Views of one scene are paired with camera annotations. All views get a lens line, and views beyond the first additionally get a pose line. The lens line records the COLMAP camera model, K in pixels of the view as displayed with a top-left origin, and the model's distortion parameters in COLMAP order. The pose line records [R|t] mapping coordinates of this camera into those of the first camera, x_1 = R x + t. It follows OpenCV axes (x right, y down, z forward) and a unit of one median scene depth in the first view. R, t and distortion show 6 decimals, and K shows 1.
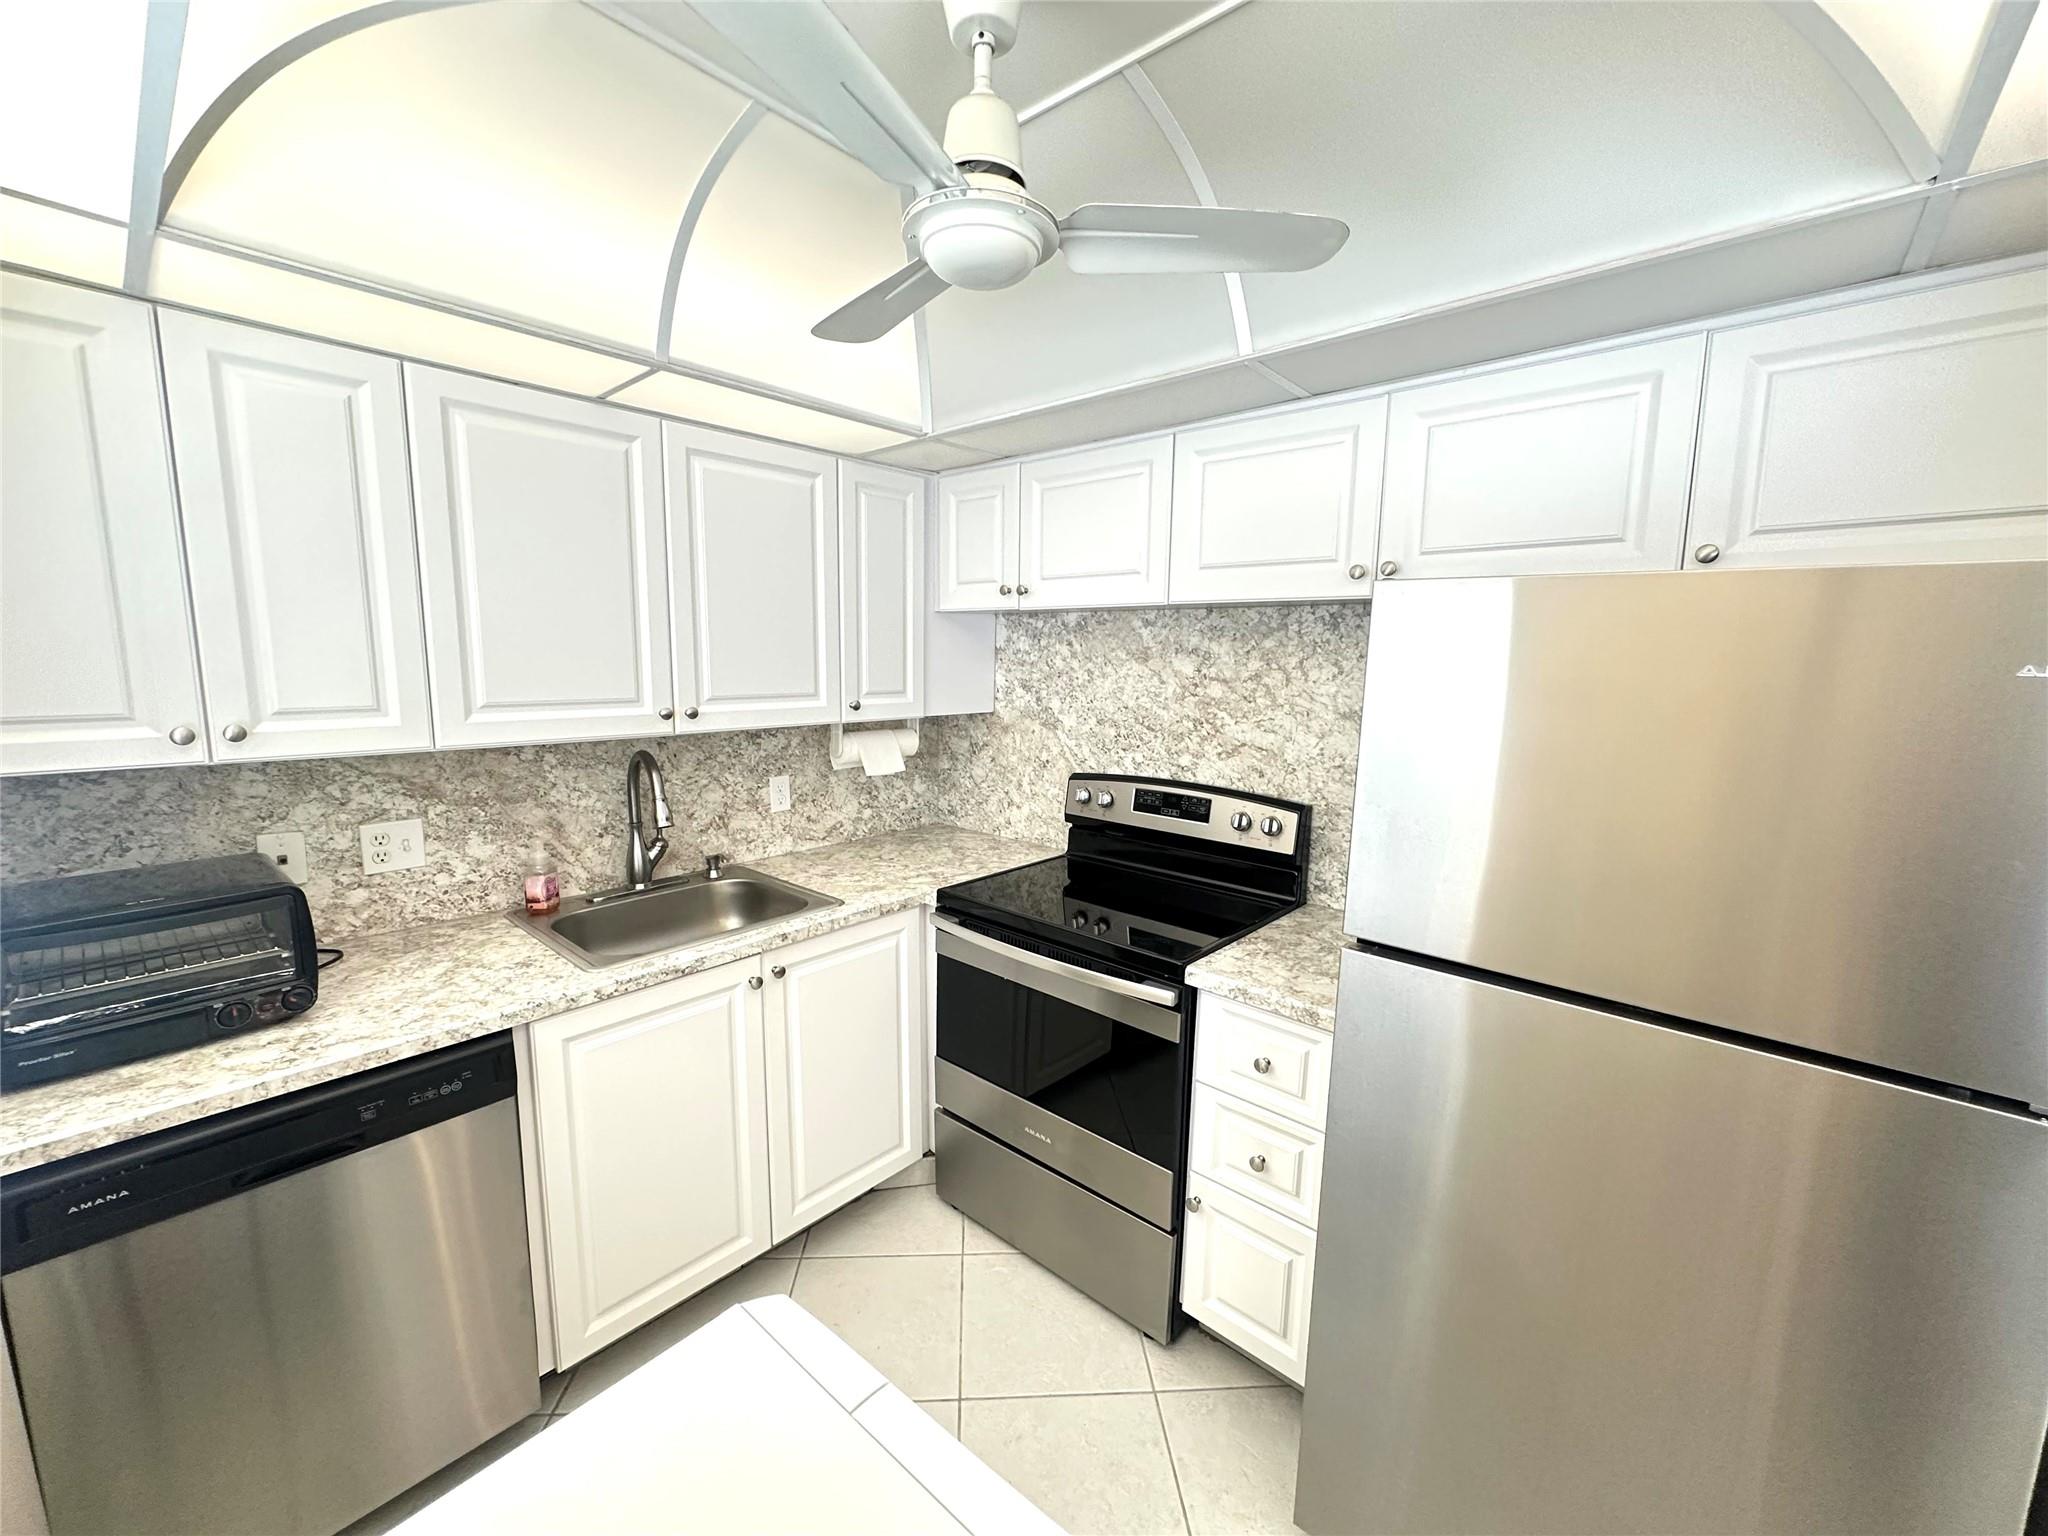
lens RADIAL K [[819.1, 0, 1026.3], [0, 819.1, 769.0], [0, 0, 1]] dist [-0.000426, -0.000496]
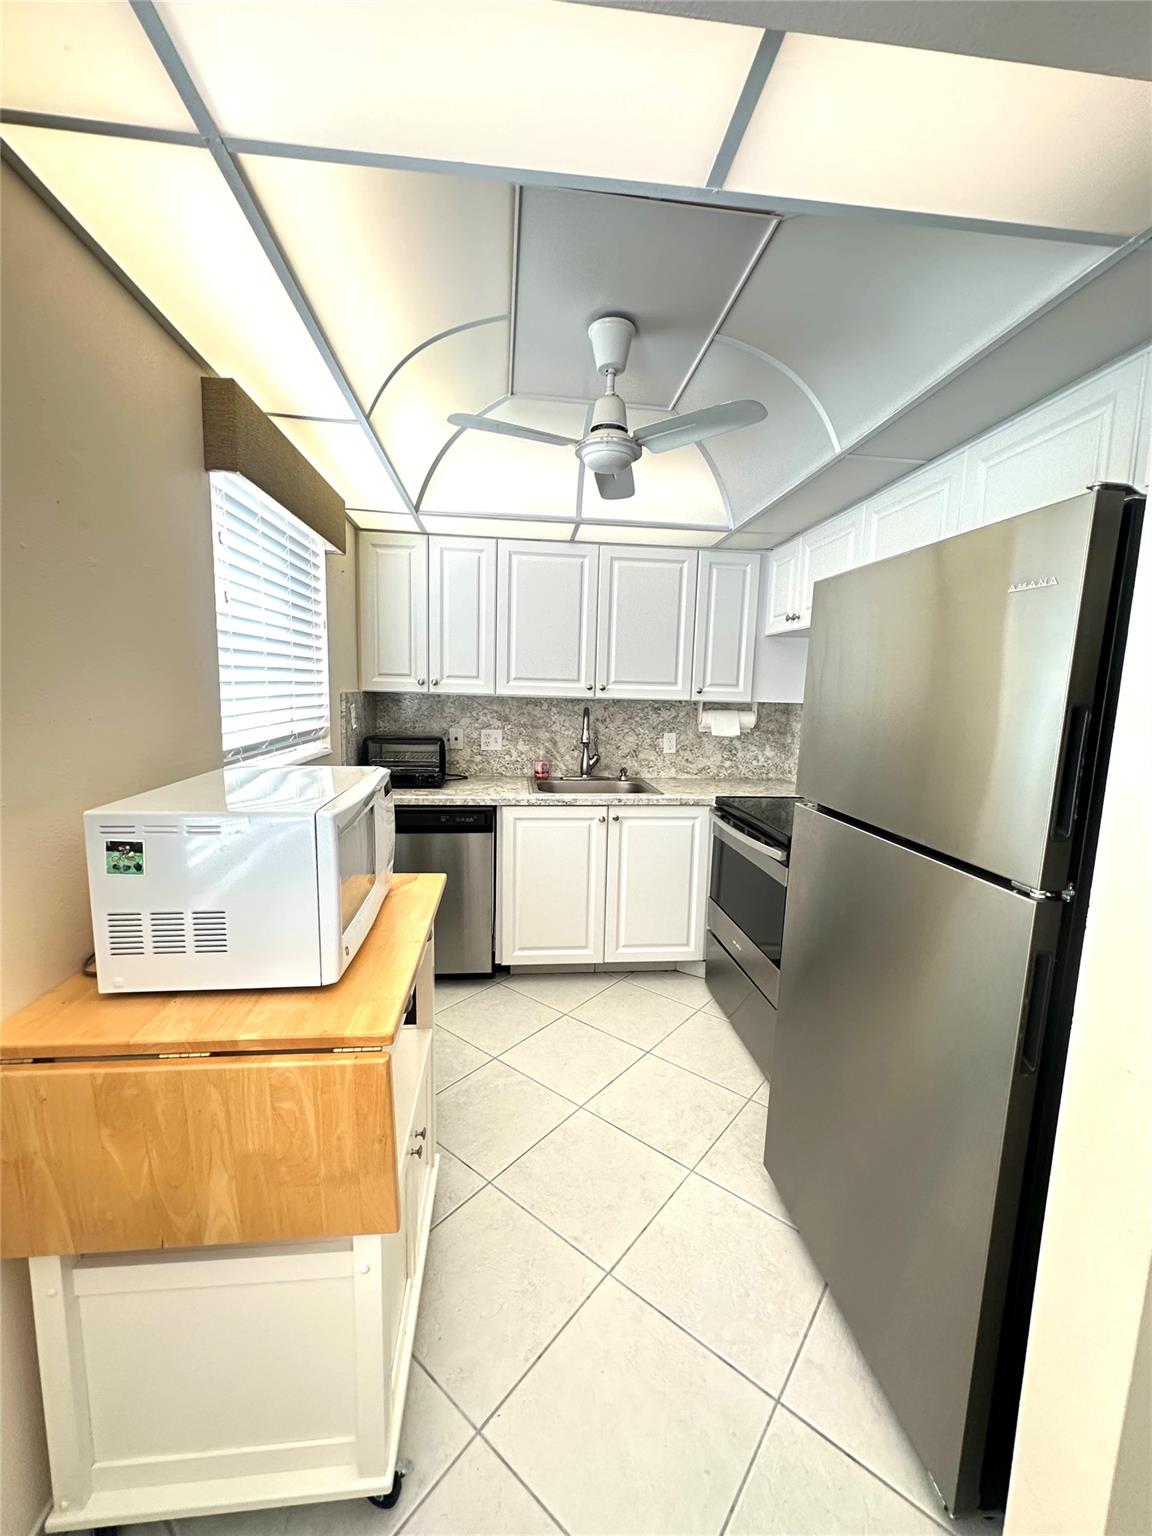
lens RADIAL K [[614.3, 0, 575.3], [0, 614.3, 769.2], [0, 0, 1]] dist [-0.000426, -0.000496]
pose [[0.735357, 0.092477, -0.671341, 0.545709], [-0.112606, 0.993548, 0.013518, 0.111720], [0.668259, 0.065656, 0.741026, -0.143609]]
